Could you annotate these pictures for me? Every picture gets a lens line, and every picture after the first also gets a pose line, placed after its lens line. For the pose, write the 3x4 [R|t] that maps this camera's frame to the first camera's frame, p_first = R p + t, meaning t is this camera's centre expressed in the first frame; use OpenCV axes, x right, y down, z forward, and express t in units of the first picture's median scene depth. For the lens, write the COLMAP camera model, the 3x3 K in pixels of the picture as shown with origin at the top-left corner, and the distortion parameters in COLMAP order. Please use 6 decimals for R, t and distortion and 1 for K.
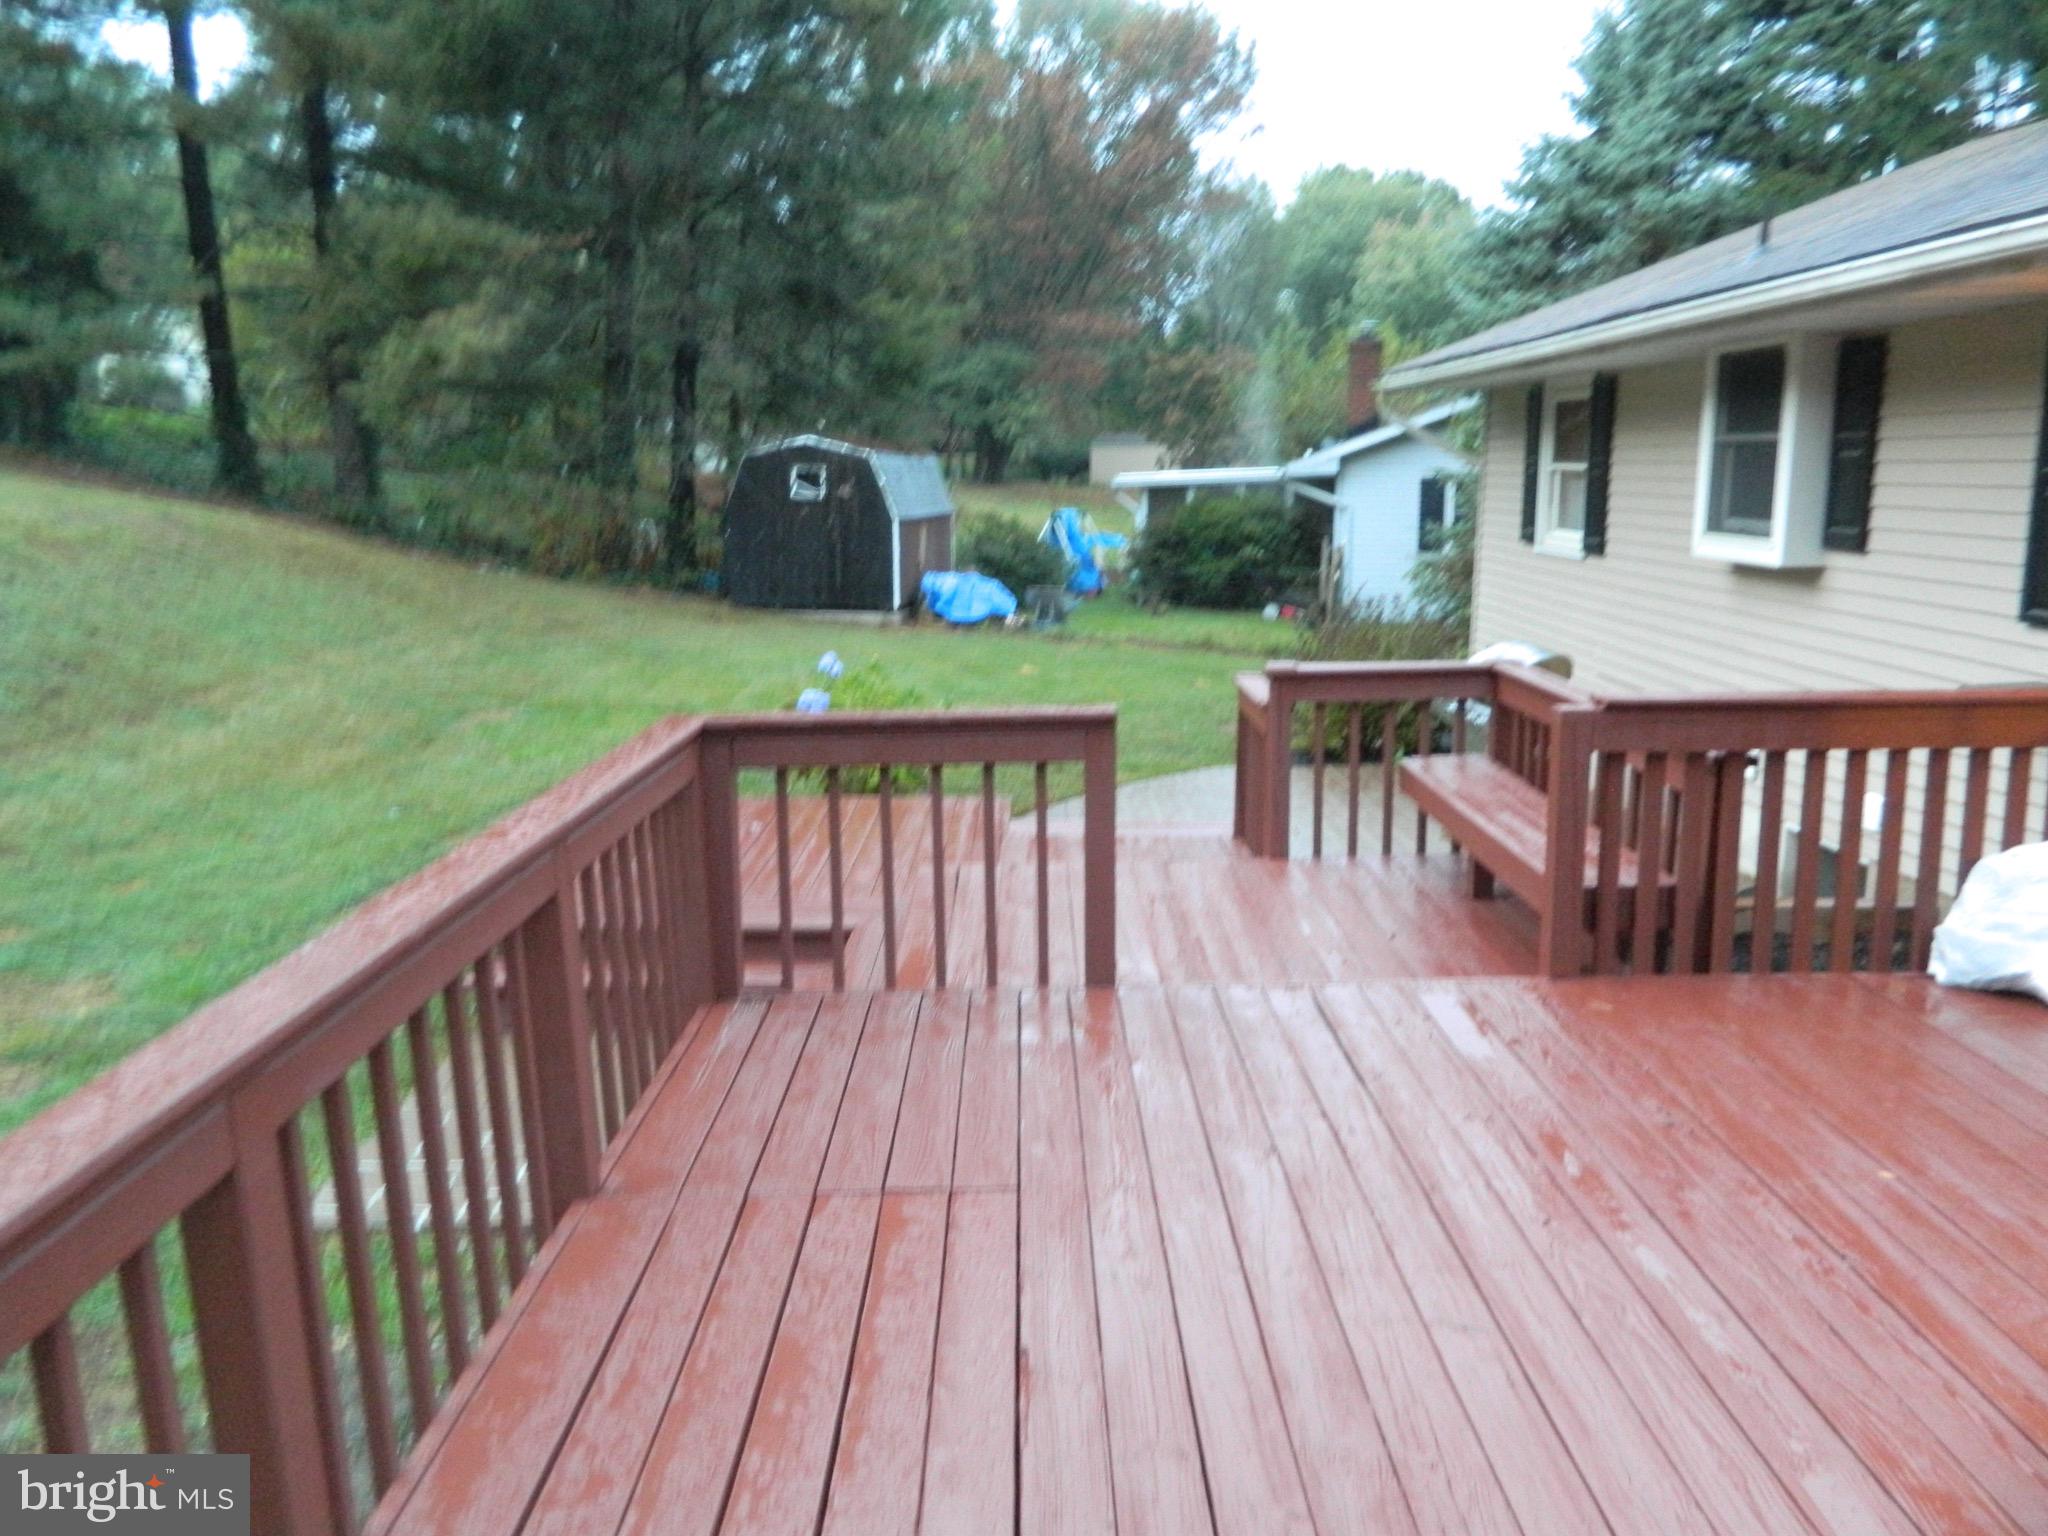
lens RADIAL K [[1521.3, 0, 1021.1], [0, 1521.3, 774.1], [0, 0, 1]] dist [0.008788, -0.003346]
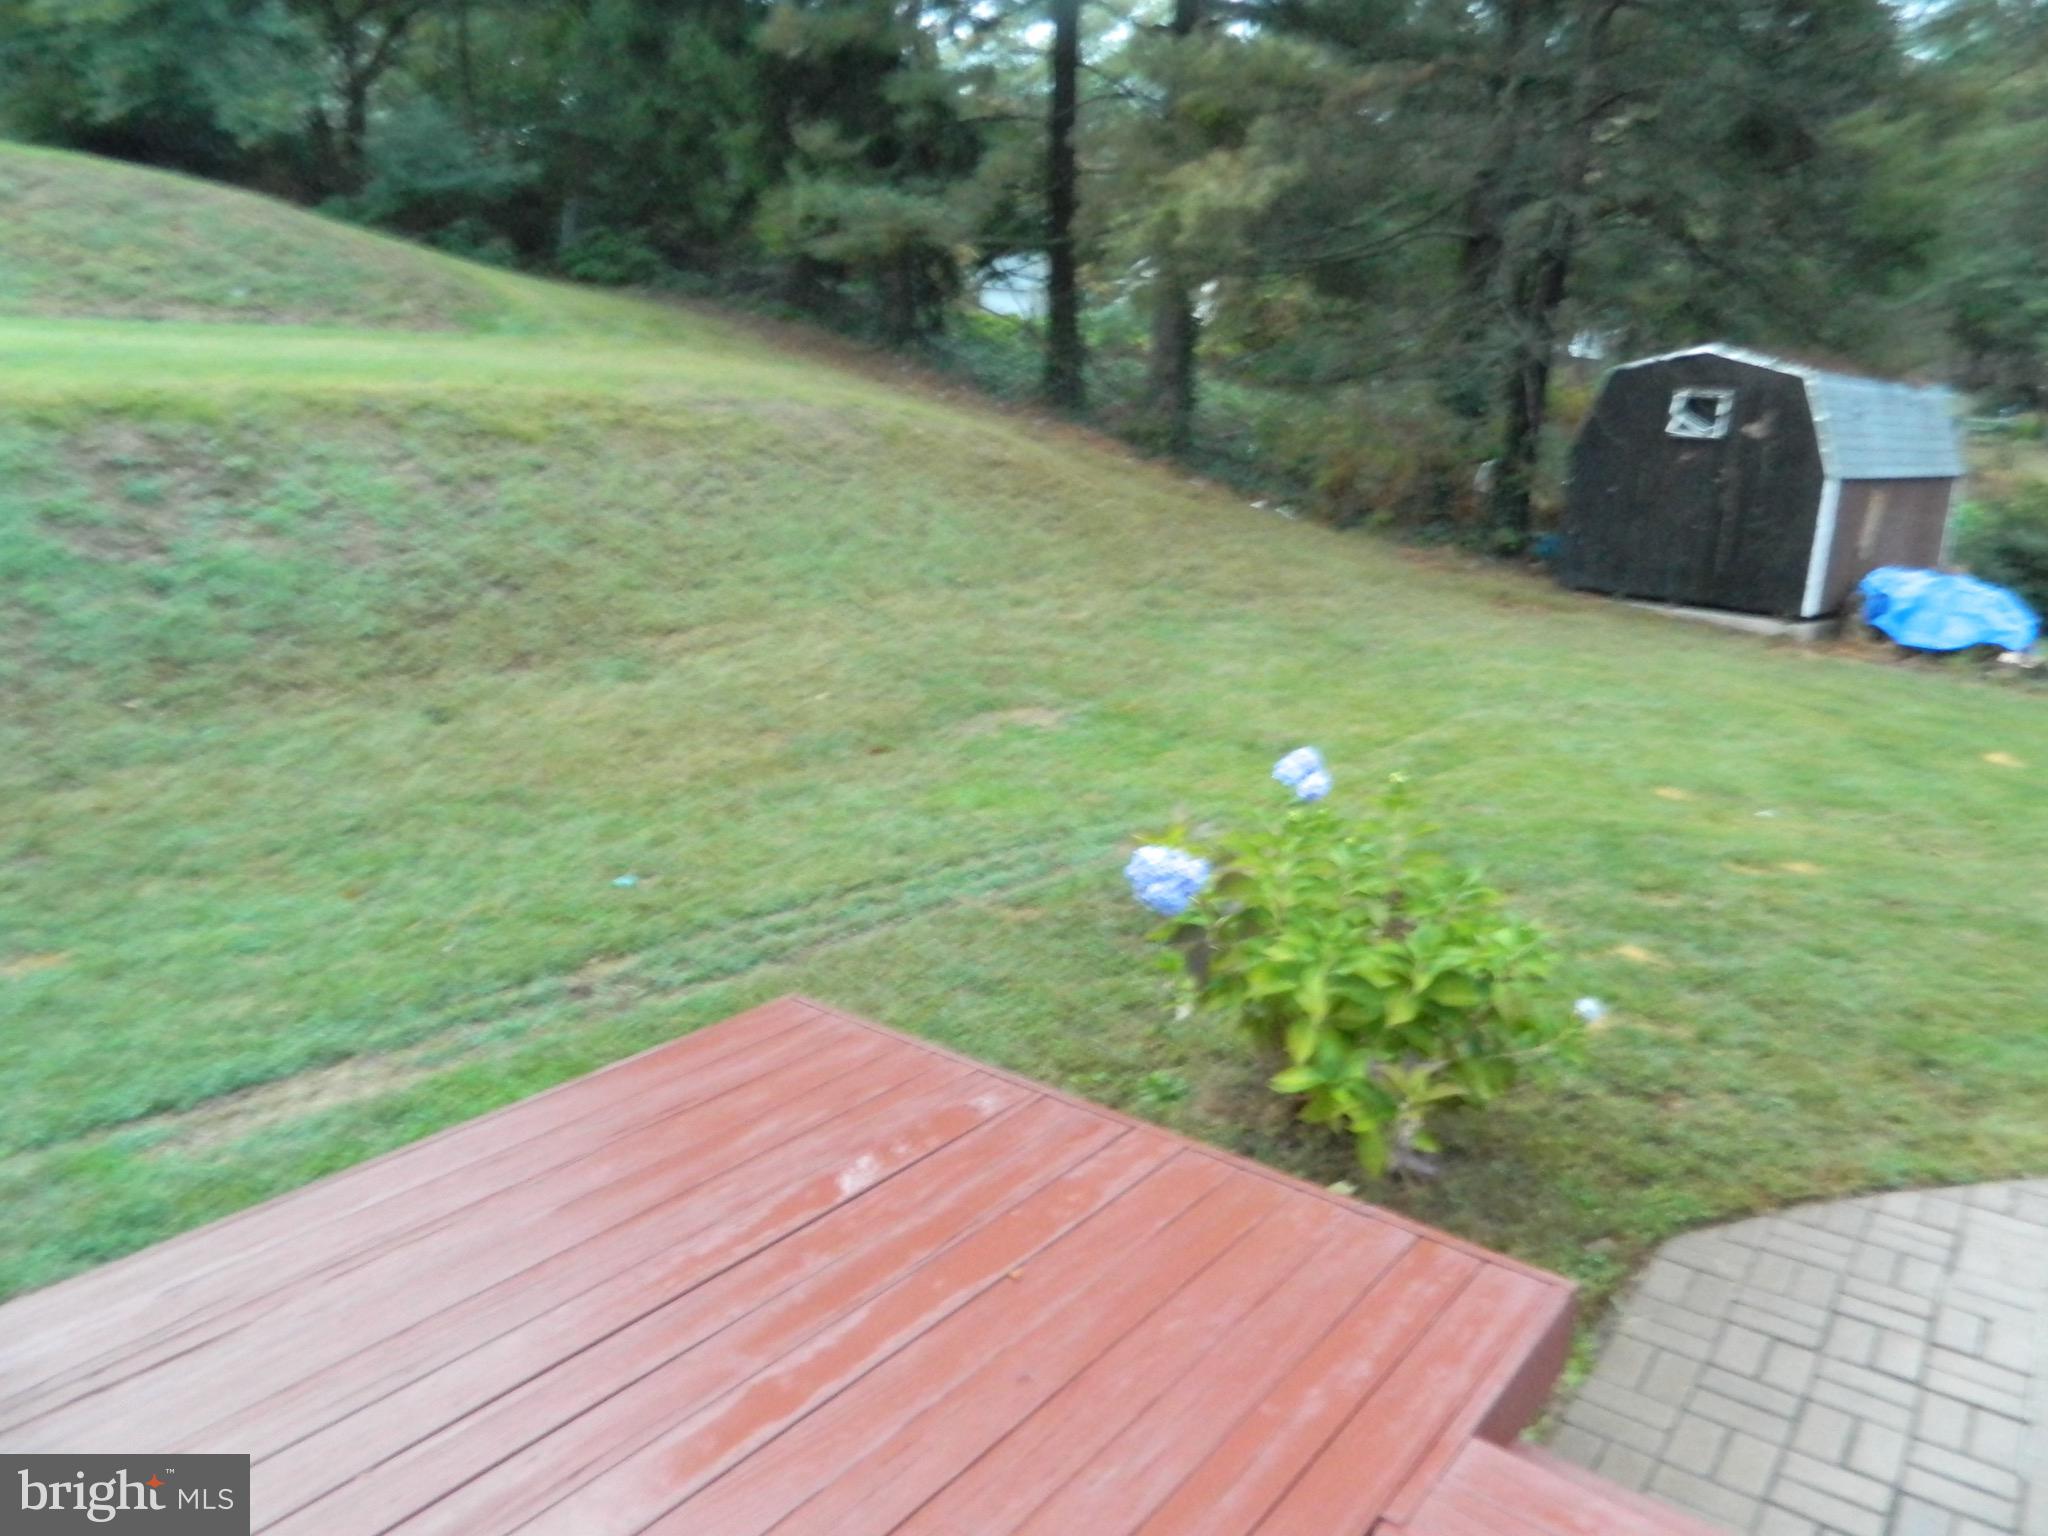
lens RADIAL K [[1521.3, 0, 1034.1], [0, 1521.3, 764.2], [0, 0, 1]] dist [0.008788, -0.003346]
pose [[0.810584, 0.172835, -0.559538, 0.024324], [-0.157424, 0.984596, 0.076075, -0.044037], [0.564067, 0.026419, 0.825306, 0.279736]]
